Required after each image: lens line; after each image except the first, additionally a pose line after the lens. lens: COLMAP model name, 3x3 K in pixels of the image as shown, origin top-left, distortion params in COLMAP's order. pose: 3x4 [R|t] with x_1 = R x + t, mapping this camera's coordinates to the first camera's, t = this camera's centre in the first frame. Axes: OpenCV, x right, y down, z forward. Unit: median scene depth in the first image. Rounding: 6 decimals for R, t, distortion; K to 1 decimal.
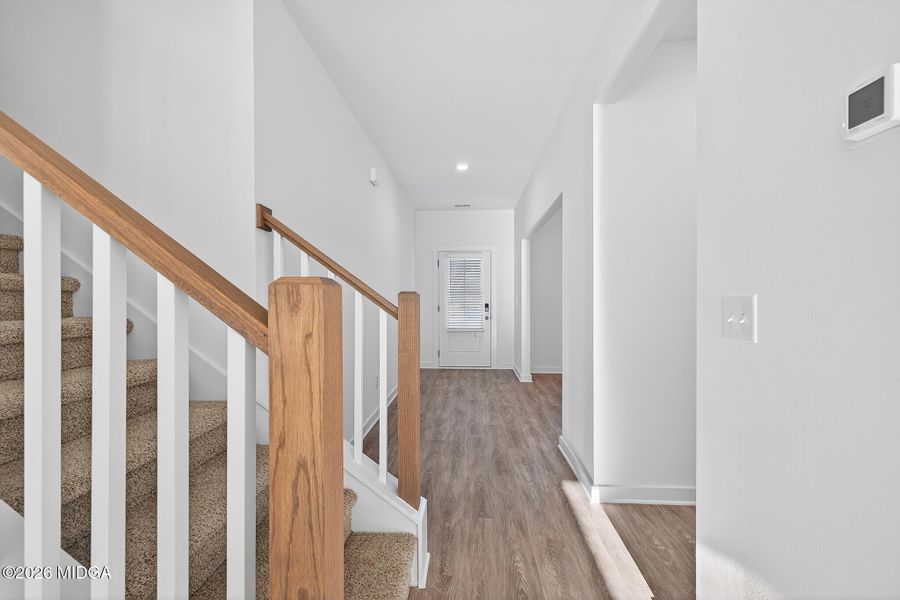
lens RADIAL K [[377.5, 0, 448.6], [0, 377.5, 301.5], [0, 0, 1]] dist [0.004200, 0.000301]
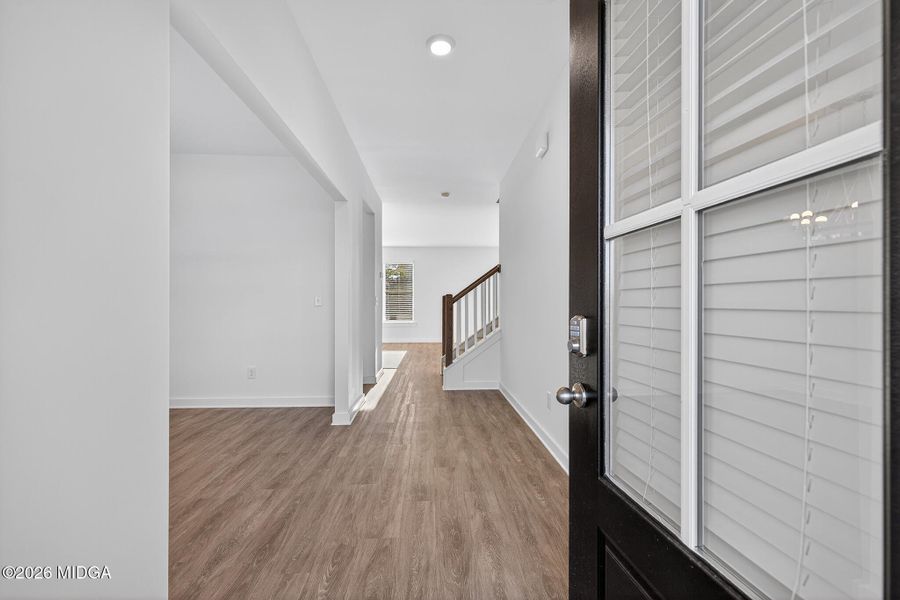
lens RADIAL K [[377.5, 0, 450.8], [0, 377.5, 302.4], [0, 0, 1]] dist [0.004200, 0.000301]
pose [[-0.993438, -0.007510, -0.114128, 0.107742], [-0.006940, 0.999961, -0.005387, 0.019199], [0.114164, -0.004559, -0.993451, 1.892474]]
